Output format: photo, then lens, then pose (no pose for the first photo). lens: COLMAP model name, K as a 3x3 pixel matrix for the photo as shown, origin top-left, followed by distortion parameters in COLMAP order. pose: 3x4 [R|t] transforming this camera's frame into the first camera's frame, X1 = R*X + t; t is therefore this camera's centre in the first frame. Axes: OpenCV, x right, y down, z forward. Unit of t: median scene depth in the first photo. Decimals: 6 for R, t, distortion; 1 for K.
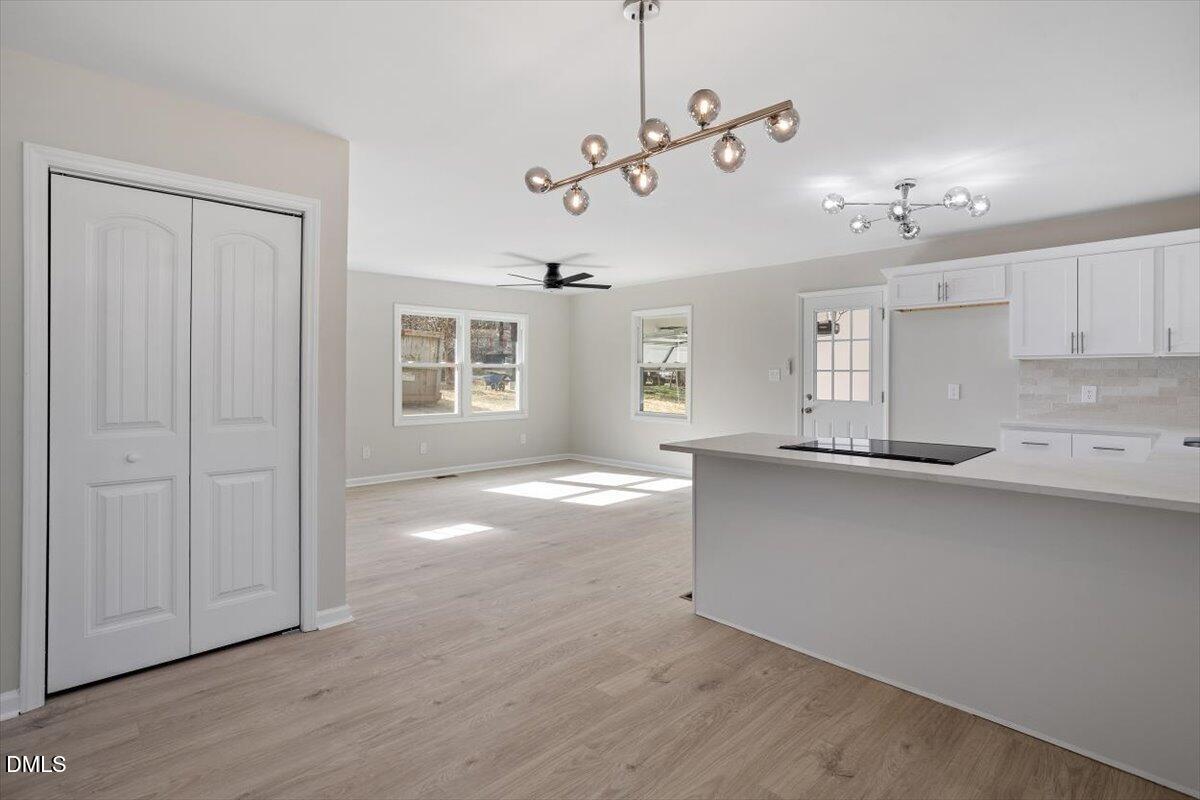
lens RADIAL K [[583.3, 0, 596.3], [0, 583.3, 372.2], [0, 0, 1]] dist [-0.053594, 0.029902]
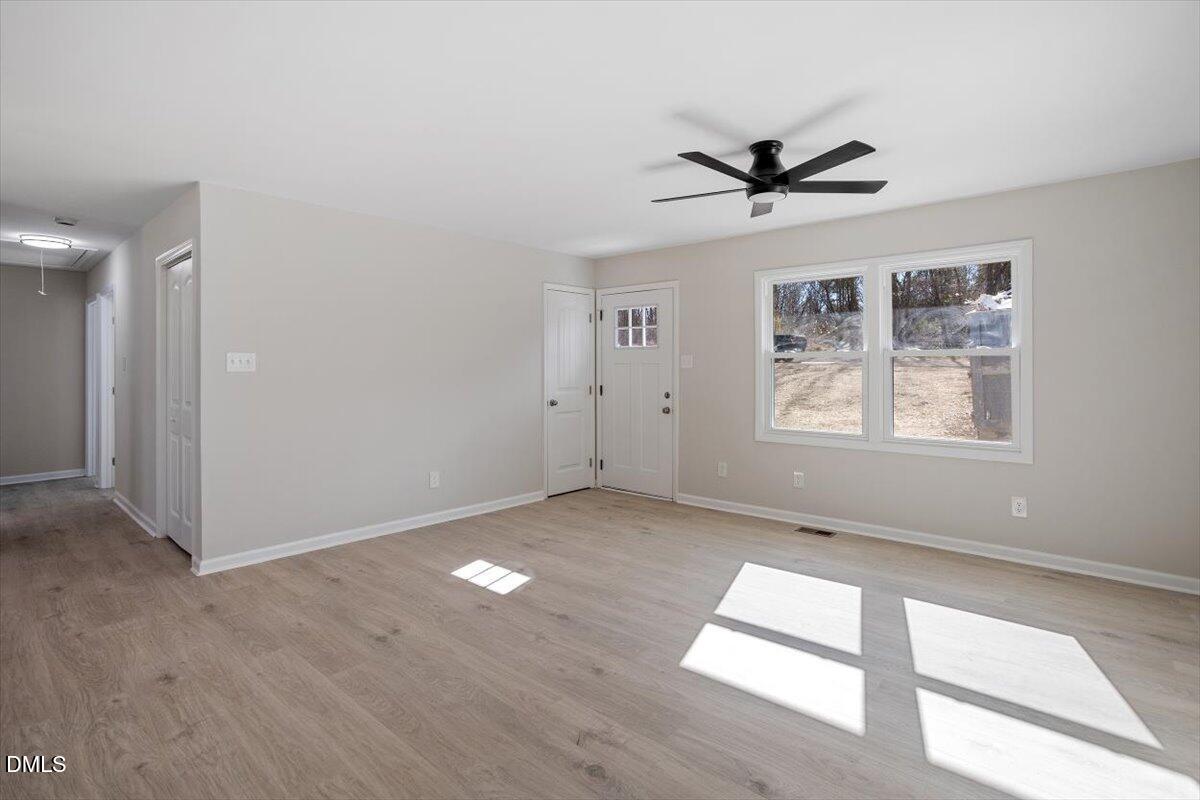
lens RADIAL K [[583.3, 0, 596.3], [0, 583.3, 372.2], [0, 0, 1]] dist [-0.053594, 0.029902]
pose [[0.083339, 0.004168, -0.996513, 0.599340], [0.007965, 0.999957, 0.004848, 0.003936], [0.996489, -0.008341, 0.083302, 1.242725]]
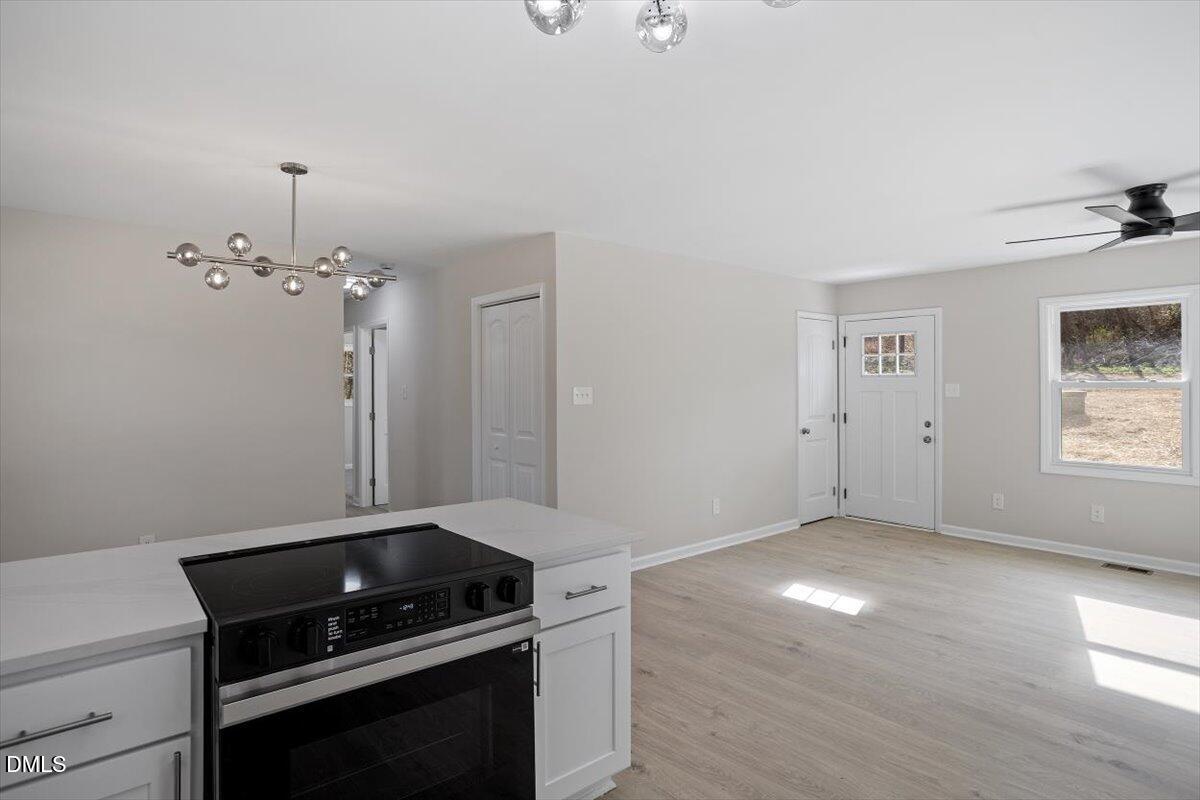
lens RADIAL K [[634.4, 0, 596.3], [0, 634.4, 389.8], [0, 0, 1]] dist [-0.058320, 0.034170]
pose [[-0.061664, 0.004488, -0.998087, 0.736569], [0.009628, 0.999946, 0.003902, -0.026315], [0.998051, -0.009369, -0.061704, 0.849440]]
